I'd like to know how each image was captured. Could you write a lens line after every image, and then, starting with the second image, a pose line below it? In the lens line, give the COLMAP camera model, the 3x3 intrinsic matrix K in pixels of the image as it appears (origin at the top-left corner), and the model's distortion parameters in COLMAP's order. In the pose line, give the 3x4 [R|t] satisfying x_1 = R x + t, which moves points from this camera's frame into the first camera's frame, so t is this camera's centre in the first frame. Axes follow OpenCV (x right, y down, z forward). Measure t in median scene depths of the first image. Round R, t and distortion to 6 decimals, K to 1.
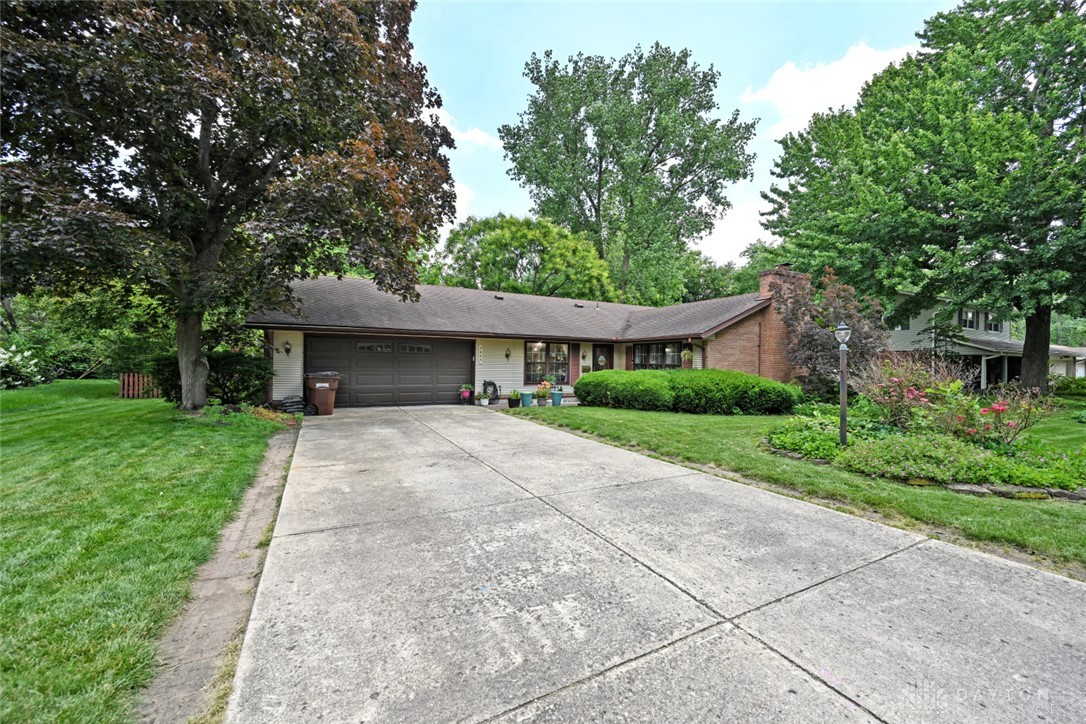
lens RADIAL K [[429.6, 0, 543.0], [0, 429.6, 362.0], [0, 0, 1]] dist [-0.007311, -0.000011]
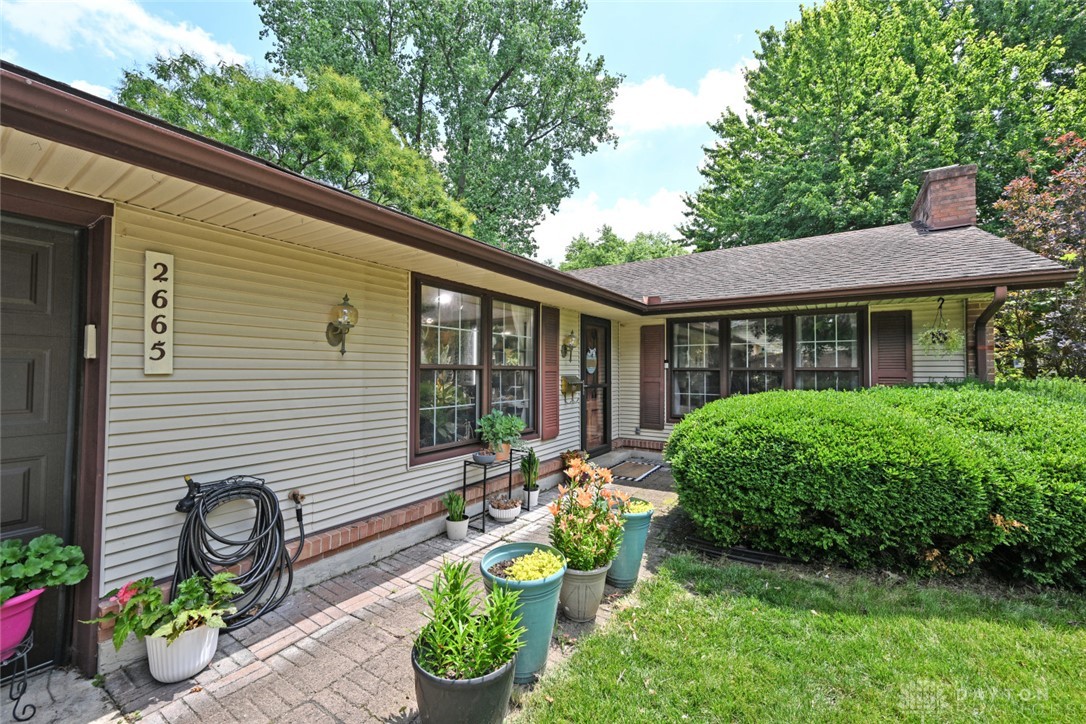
lens RADIAL K [[429.6, 0, 543.0], [0, 429.6, 362.0], [0, 0, 1]] dist [-0.007311, -0.000011]
pose [[0.875523, -0.004246, 0.483159, -0.087045], [0.010505, 0.999892, -0.010249, 0.001417], [-0.483063, 0.014048, 0.875473, 0.712571]]
